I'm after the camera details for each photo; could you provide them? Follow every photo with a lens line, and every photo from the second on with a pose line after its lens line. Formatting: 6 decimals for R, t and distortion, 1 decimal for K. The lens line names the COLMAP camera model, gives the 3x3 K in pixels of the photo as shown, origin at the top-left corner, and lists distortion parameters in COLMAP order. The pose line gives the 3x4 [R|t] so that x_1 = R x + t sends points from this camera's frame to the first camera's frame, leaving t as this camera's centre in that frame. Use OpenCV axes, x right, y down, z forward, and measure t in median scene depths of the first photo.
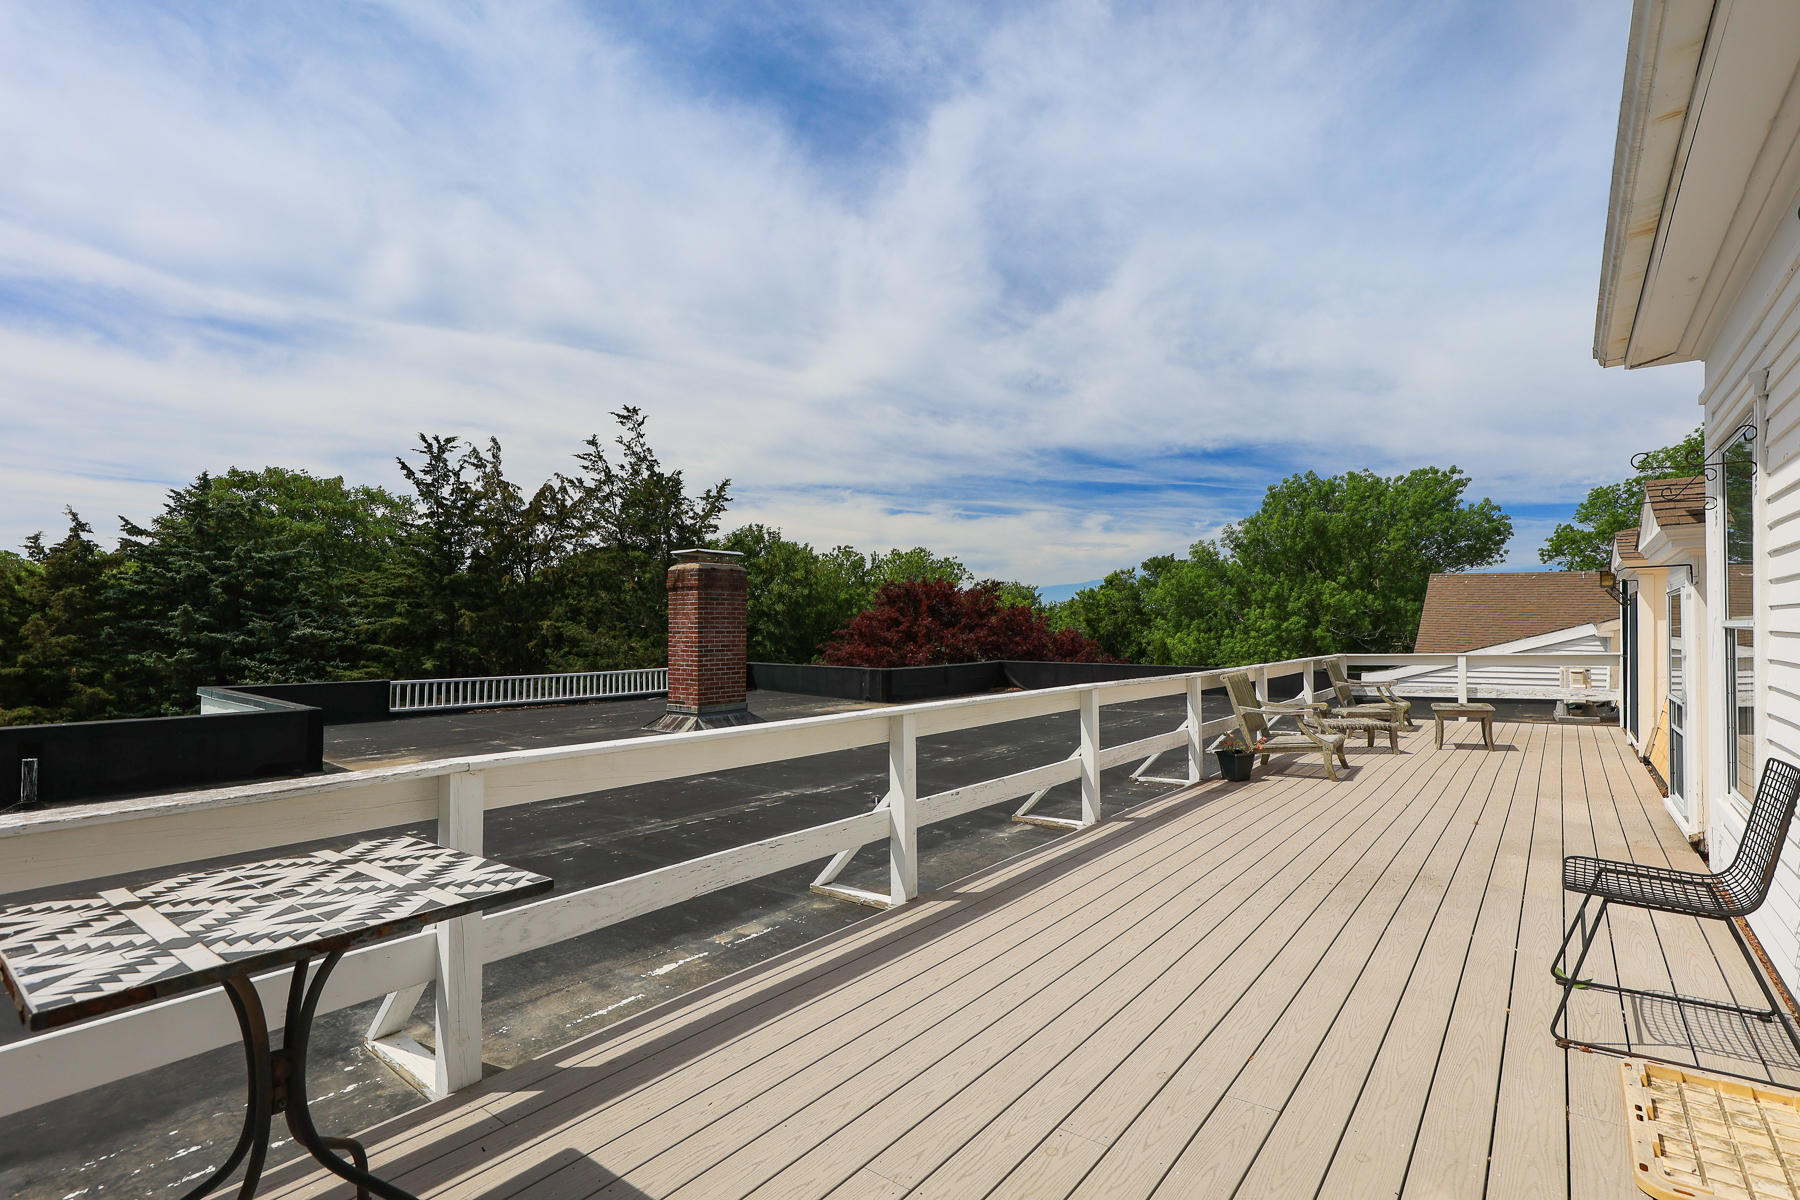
lens RADIAL K [[835.0, 0, 909.7], [0, 835.0, 623.8], [0, 0, 1]] dist [0.001743, 0.000268]
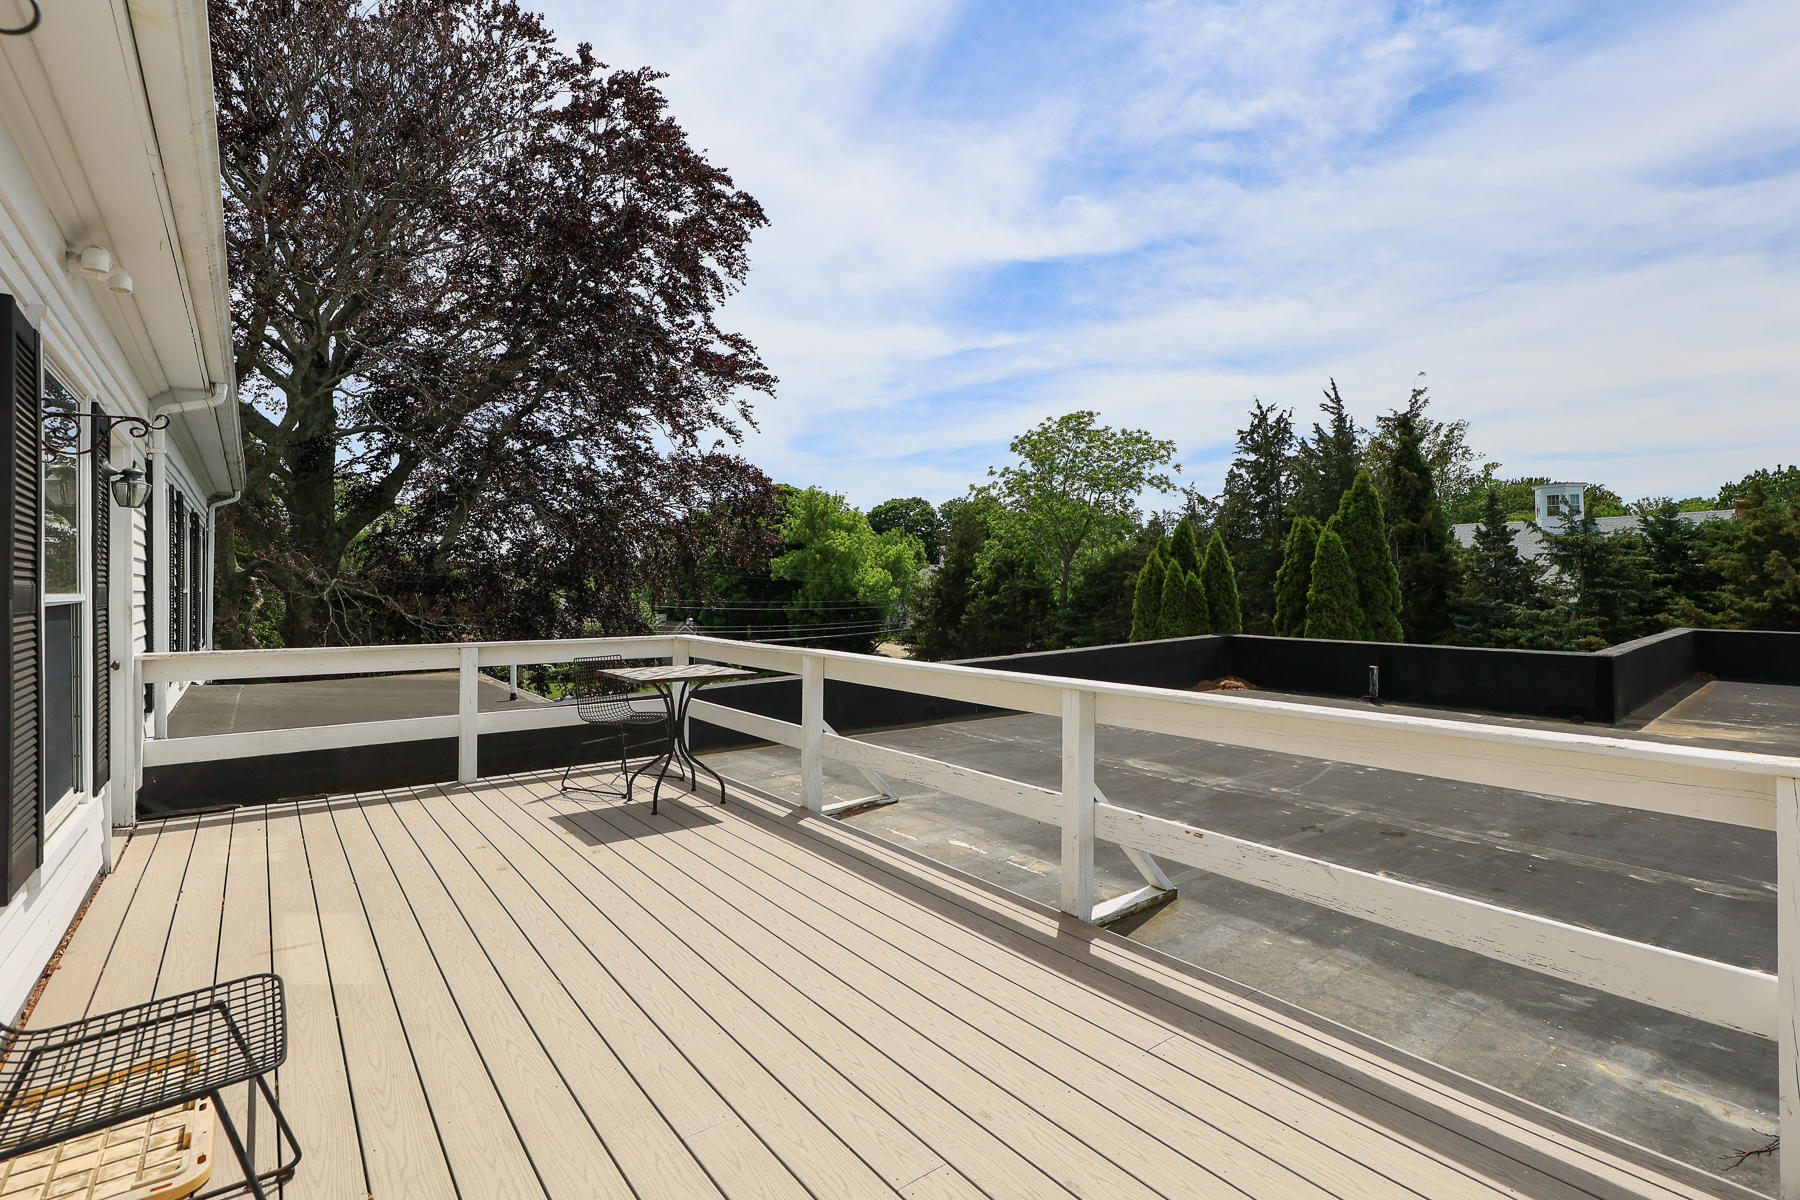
lens RADIAL K [[819.3, 0, 900.9], [0, 819.3, 594.1], [0, 0, 1]] dist [-0.000068, 0.000081]
pose [[-0.243352, 0.024809, -0.969621, 0.939073], [0.020778, 0.999577, 0.020361, -0.003897], [0.969715, -0.015192, -0.243765, 1.202373]]
